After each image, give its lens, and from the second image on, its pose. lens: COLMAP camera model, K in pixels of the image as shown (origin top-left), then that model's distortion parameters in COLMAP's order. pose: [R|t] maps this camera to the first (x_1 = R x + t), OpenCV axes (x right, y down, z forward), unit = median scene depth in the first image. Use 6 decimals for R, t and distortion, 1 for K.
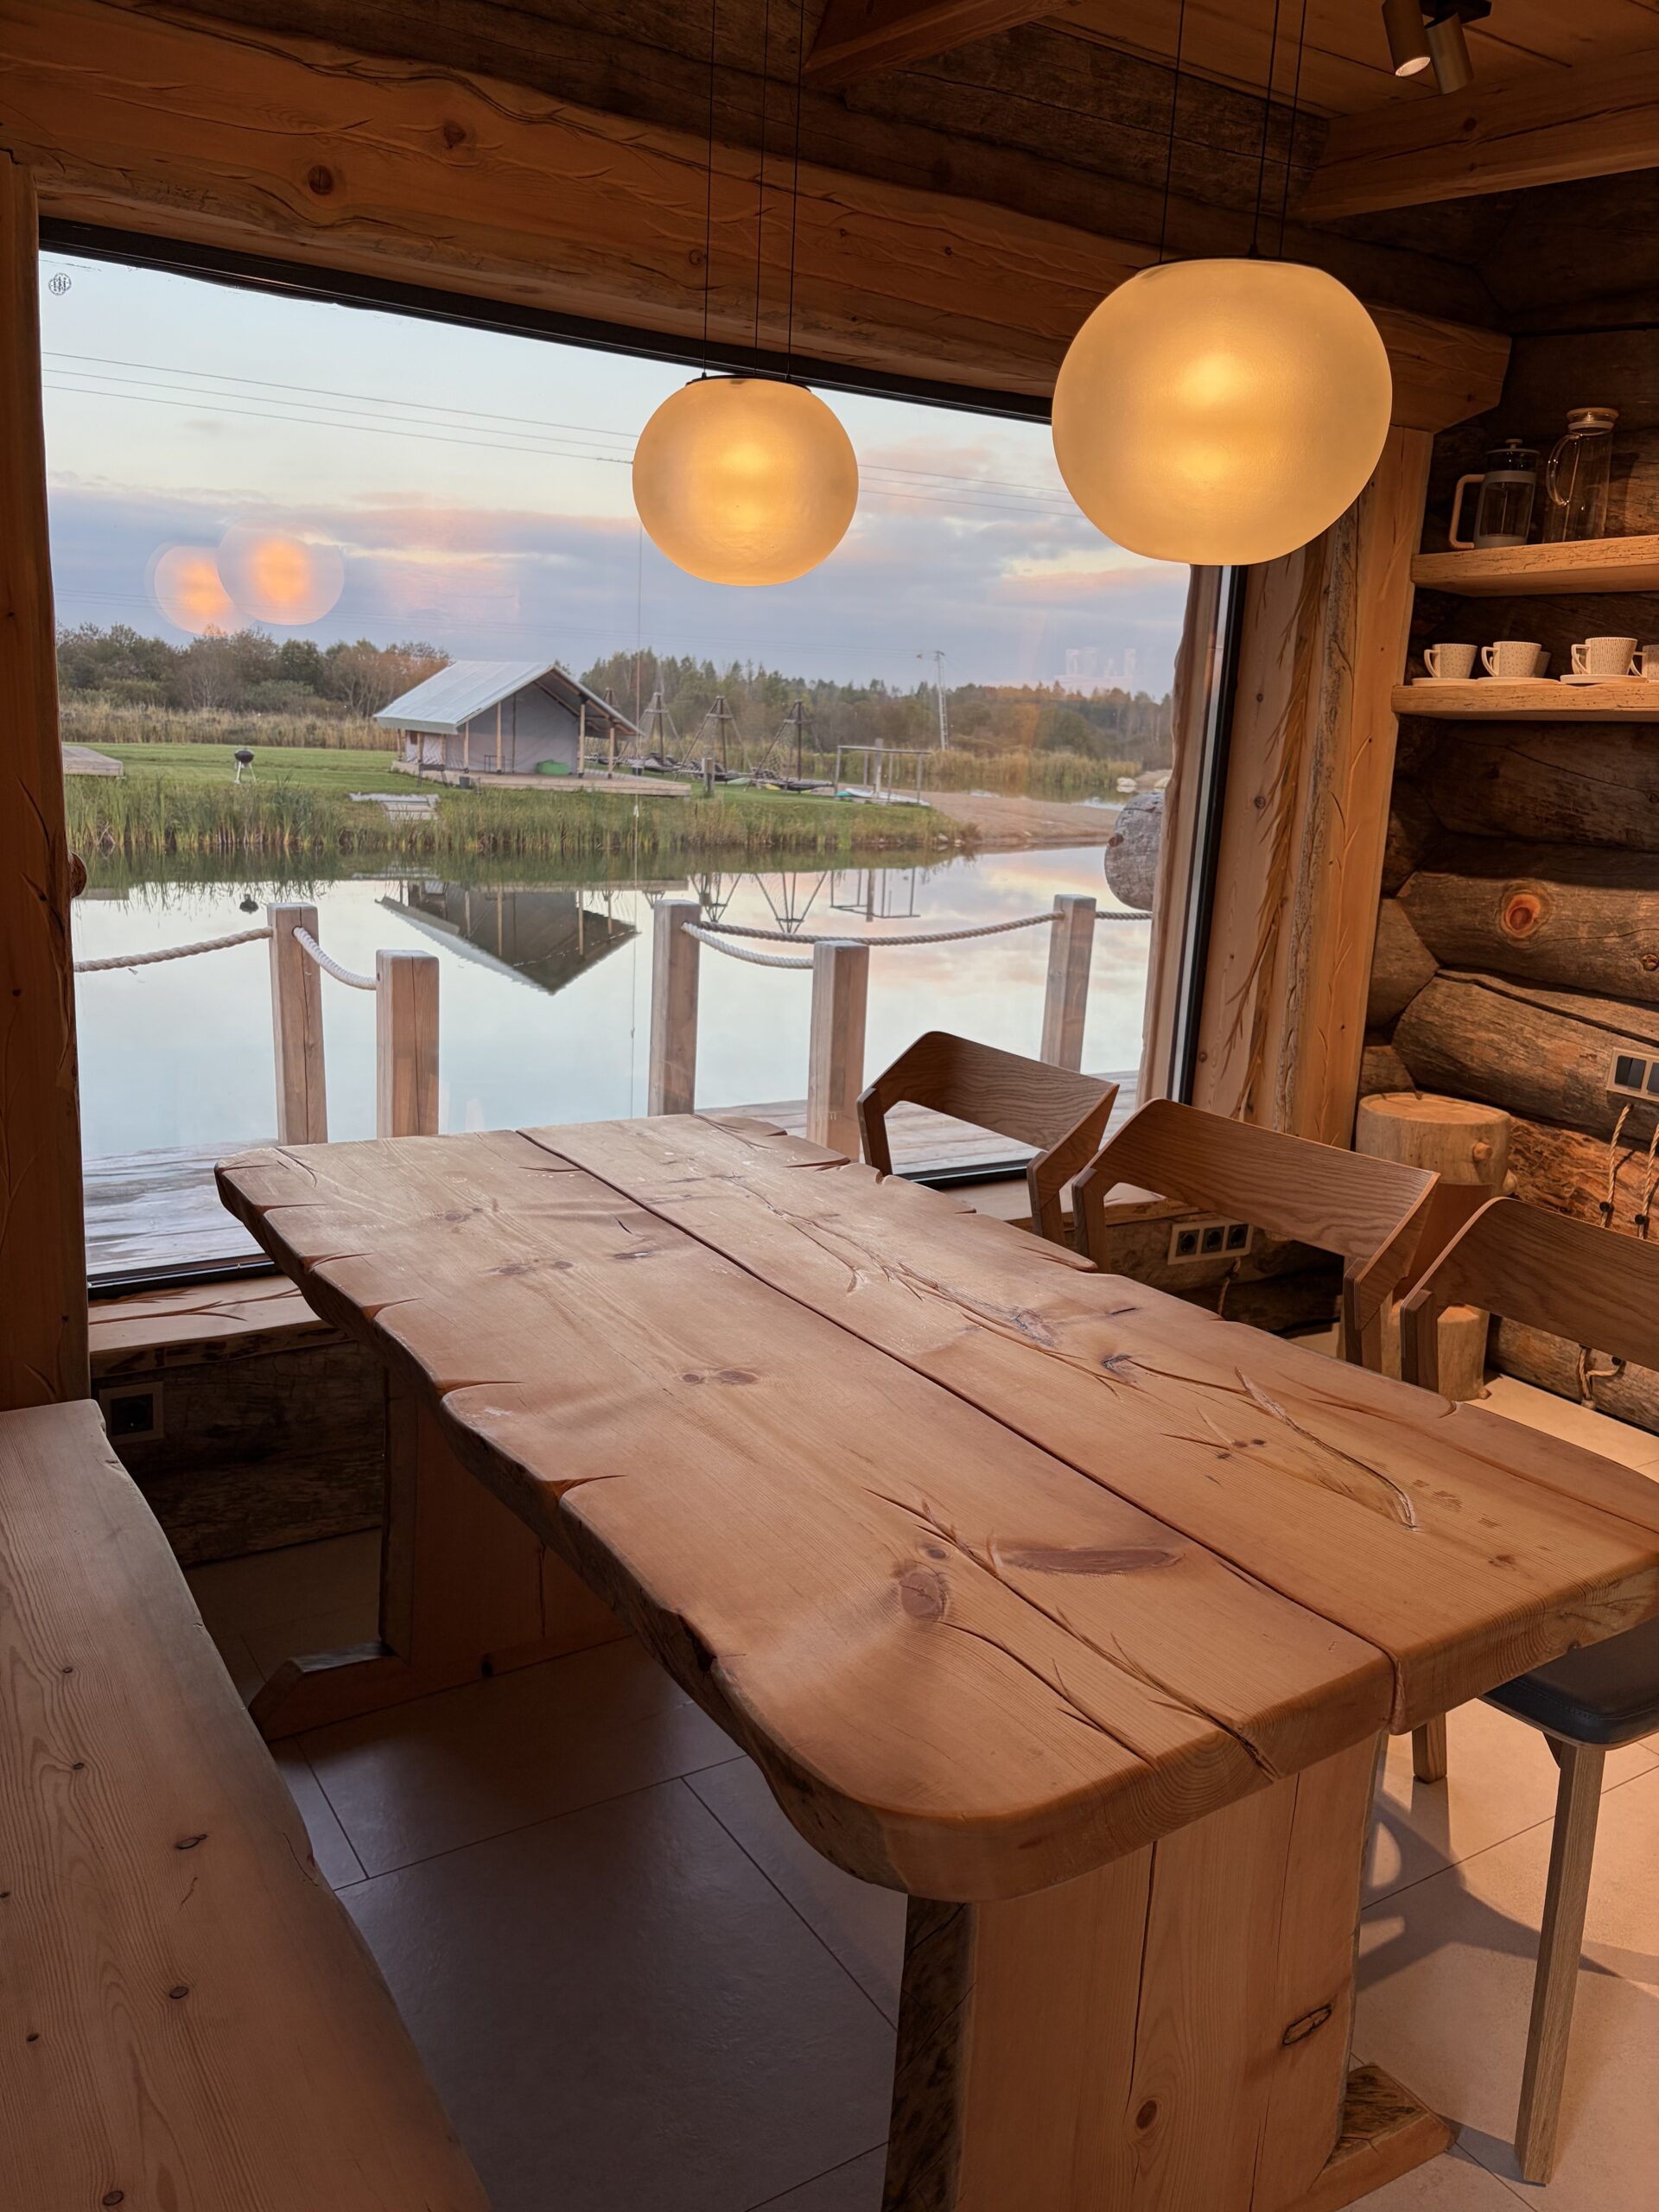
lens RADIAL K [[1678.4, 0, 819.5], [0, 1678.4, 1071.5], [0, 0, 1]] dist [0.095737, -0.000524]
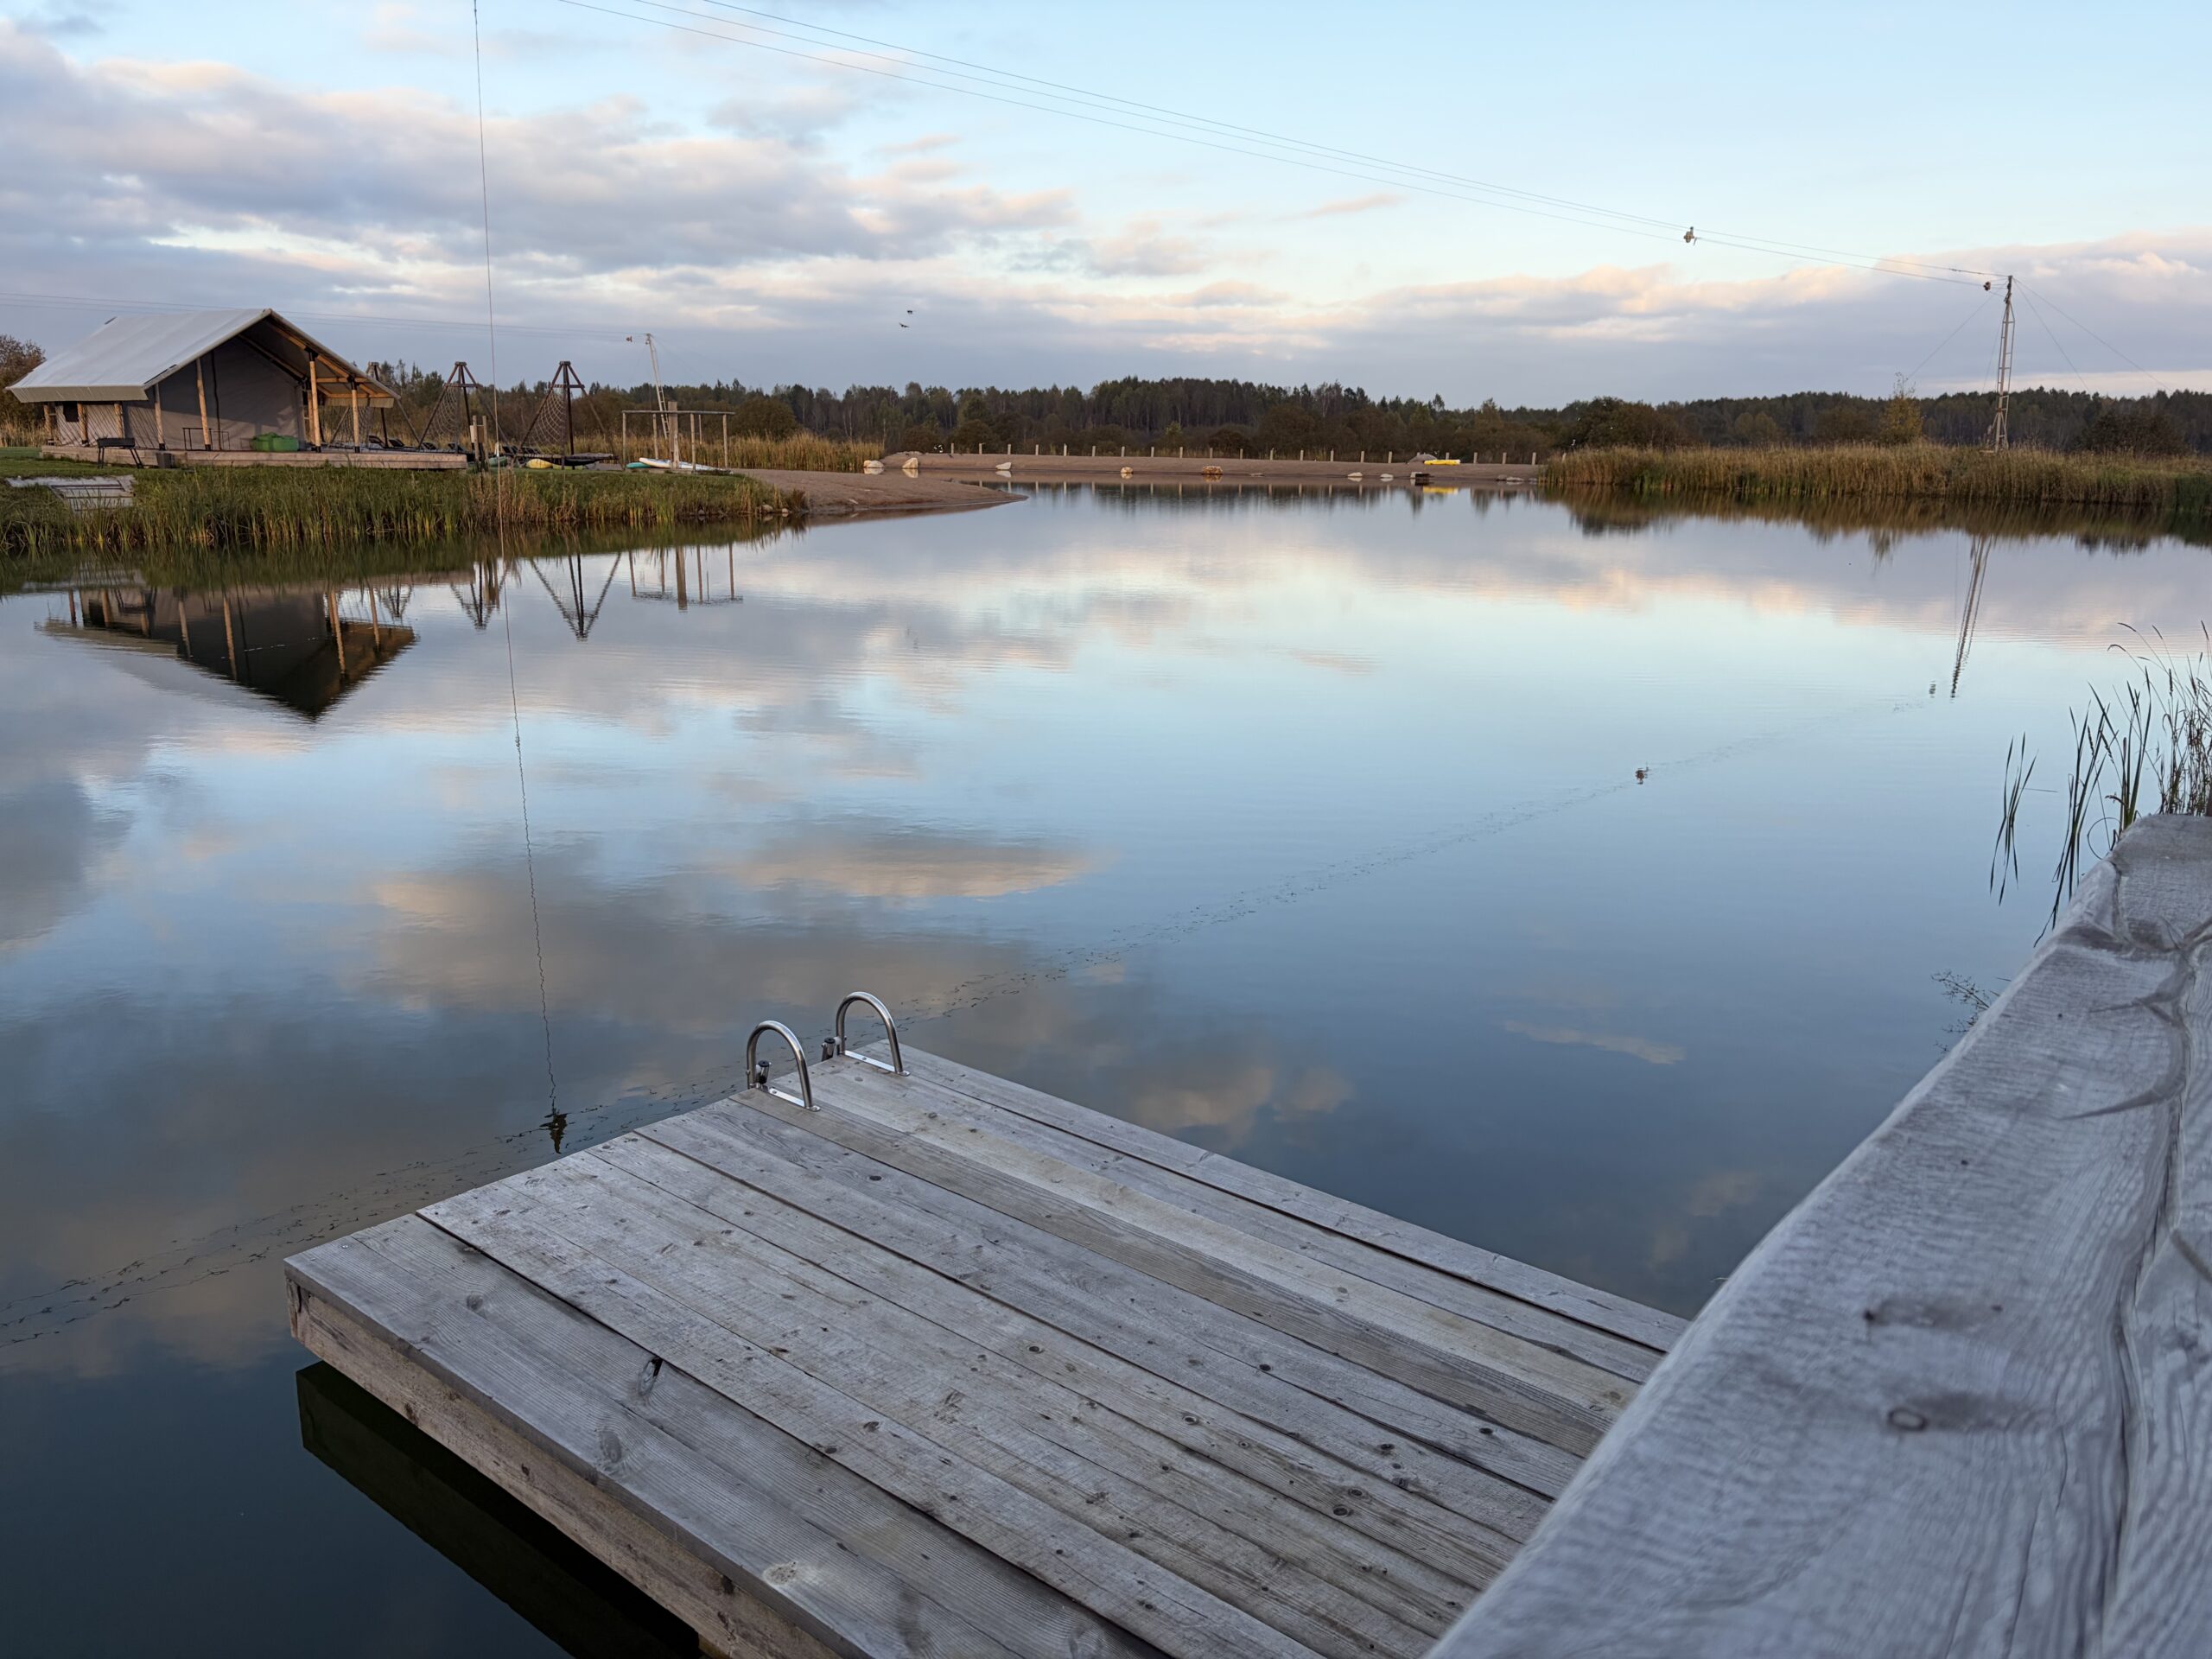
lens RADIAL K [[1649.4, 0, 1108.7], [0, 1649.4, 835.8], [0, 0, 1]] dist [0.013741, 0.006813]
pose [[0.937177, -0.112983, 0.330052, -0.067731], [0.099390, 0.993367, 0.057832, 0.001314], [-0.334397, -0.021395, 0.942190, 0.112166]]
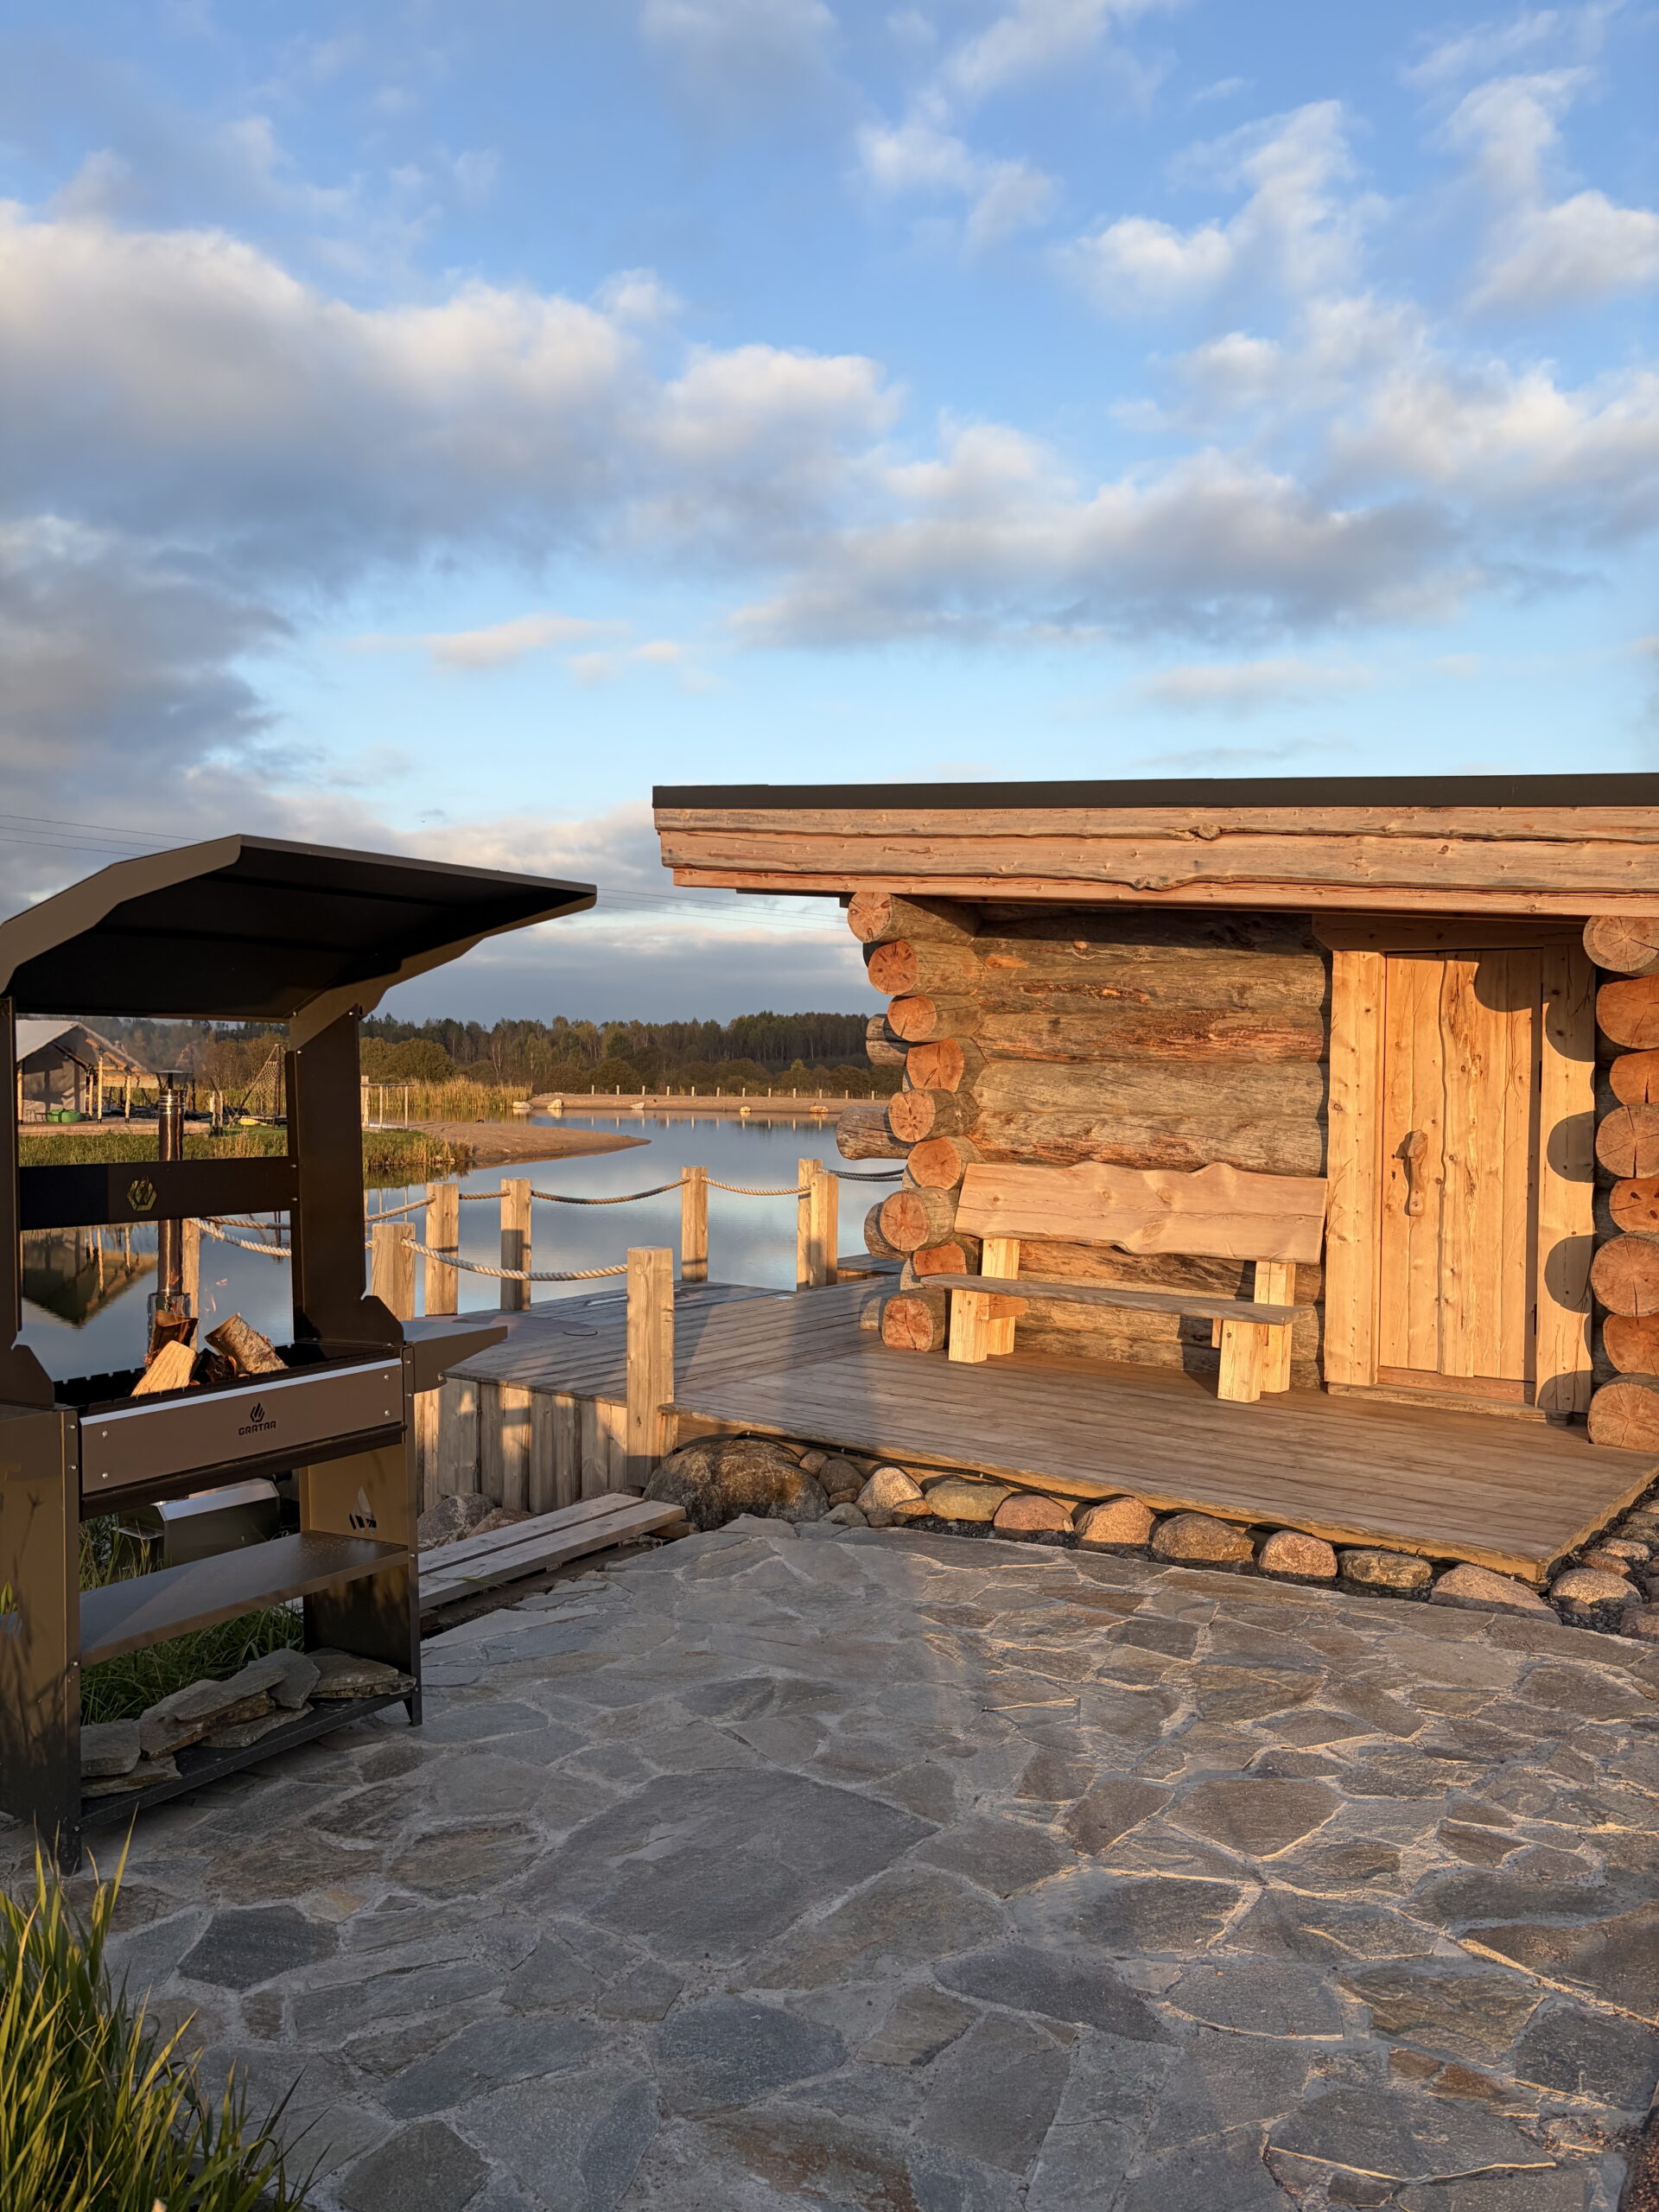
lens RADIAL K [[1649.4, 0, 833.2], [0, 1649.4, 1108.5], [0, 0, 1]] dist [0.013741, 0.006813]
pose [[0.918610, -0.045939, 0.392486, -0.122732], [0.110772, 0.983334, -0.144165, 0.019331], [-0.379322, 0.175908, 0.908390, -0.129471]]
